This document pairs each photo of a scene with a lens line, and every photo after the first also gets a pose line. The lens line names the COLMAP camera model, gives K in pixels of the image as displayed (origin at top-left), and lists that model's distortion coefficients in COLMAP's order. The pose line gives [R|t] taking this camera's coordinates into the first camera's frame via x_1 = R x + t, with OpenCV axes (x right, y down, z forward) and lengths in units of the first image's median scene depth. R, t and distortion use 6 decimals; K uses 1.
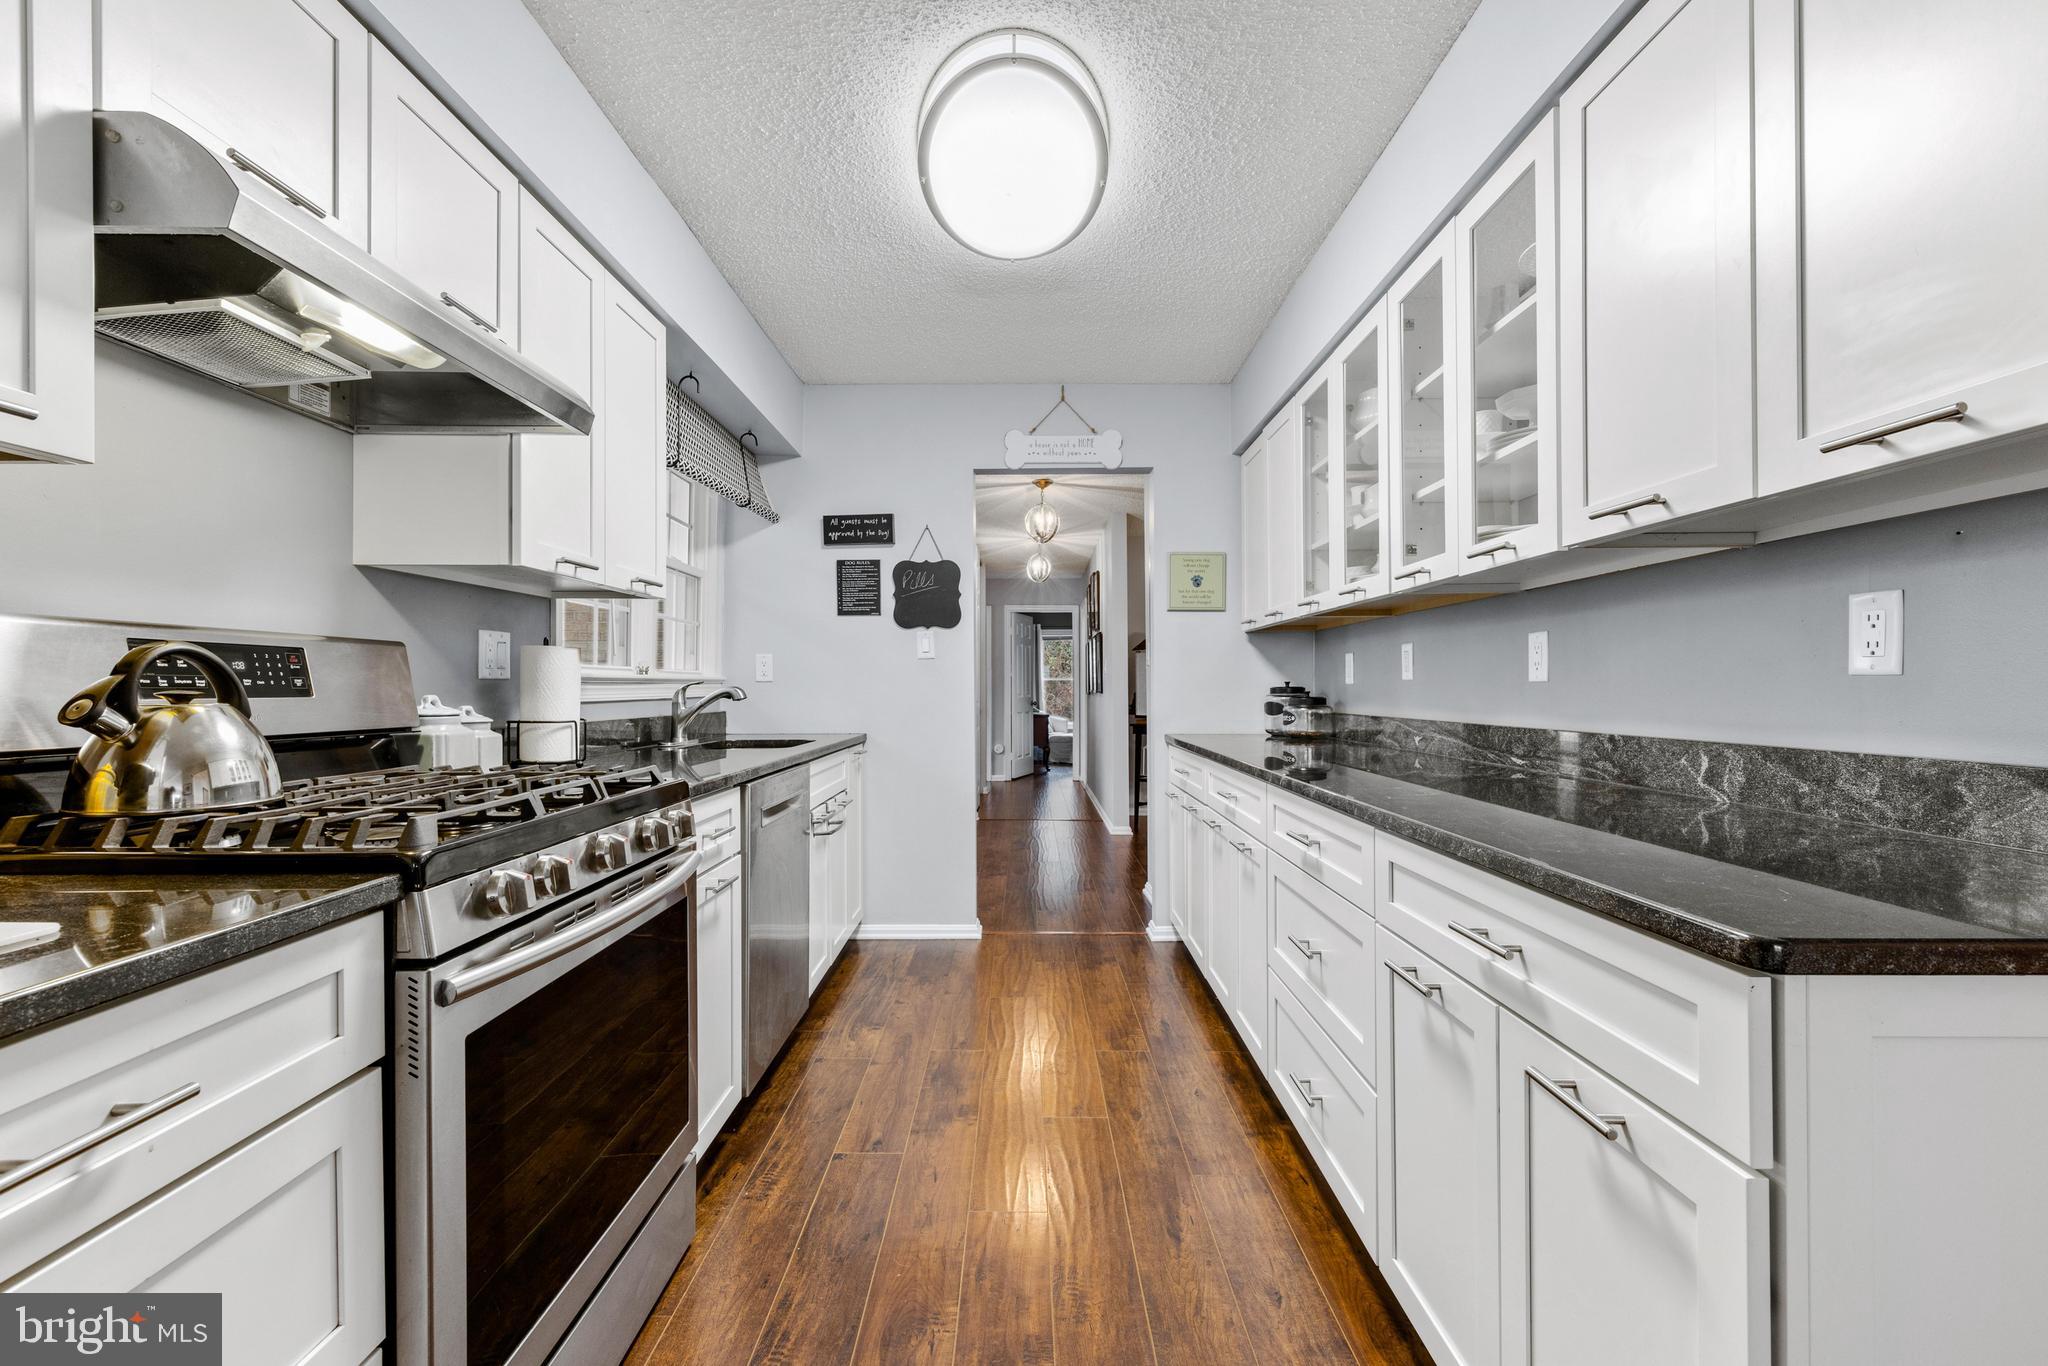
lens RADIAL K [[849.4, 0, 1027.3], [0, 849.4, 693.5], [0, 0, 1]] dist [0.002073, -0.000471]
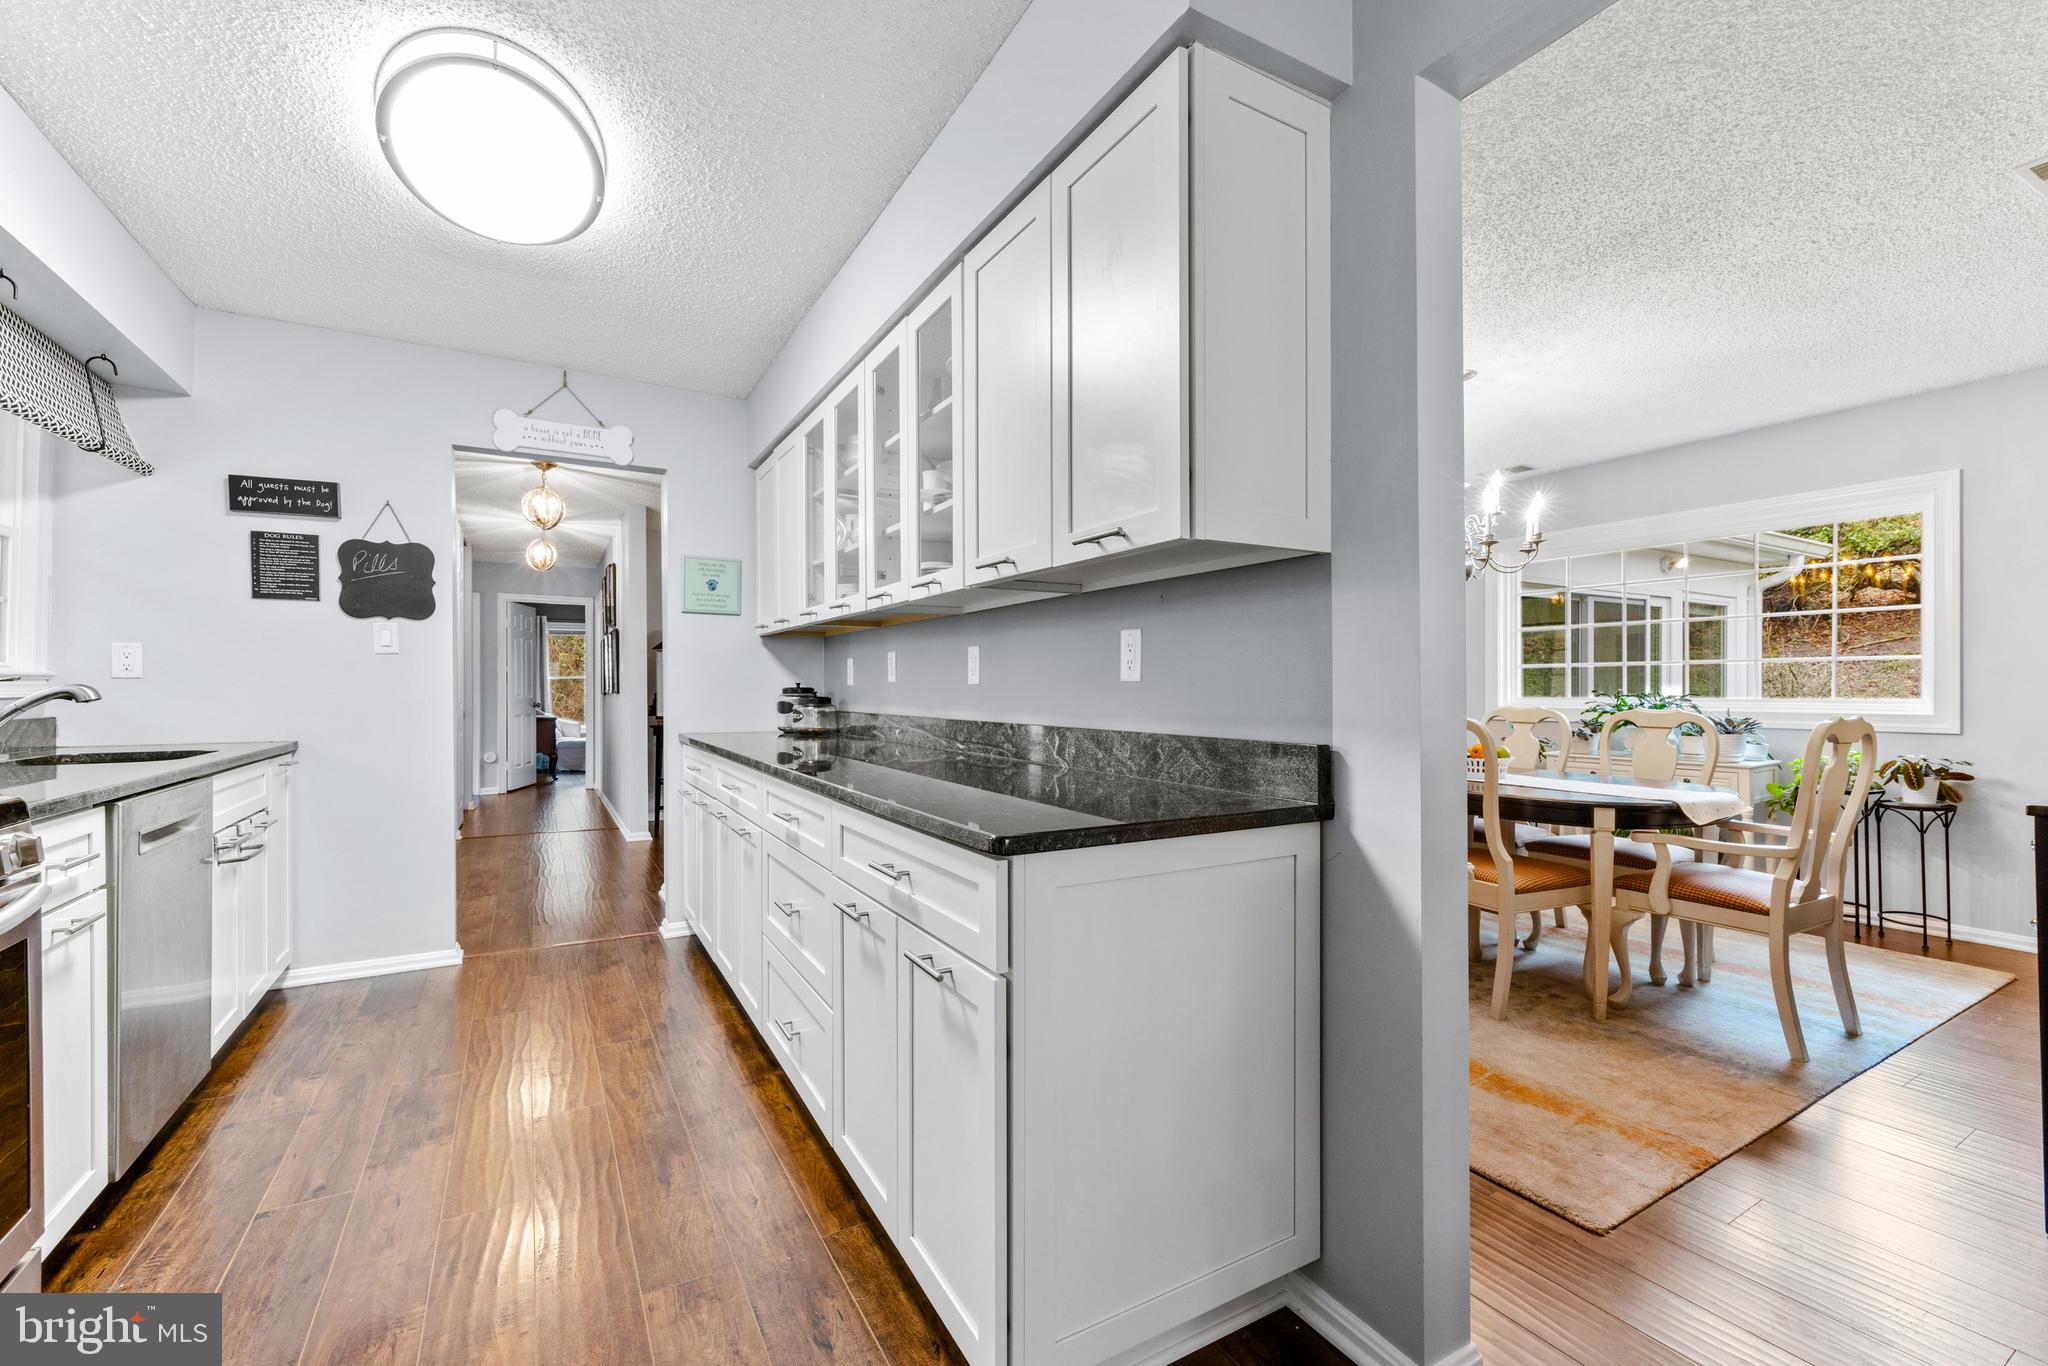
lens RADIAL K [[849.4, 0, 1027.3], [0, 849.4, 693.5], [0, 0, 1]] dist [0.002073, -0.000471]
pose [[0.863895, 0.000458, 0.503672, 0.013924], [-0.000087, 1.000000, -0.000759, 0.000882], [-0.503672, 0.000612, 0.863895, -0.123217]]
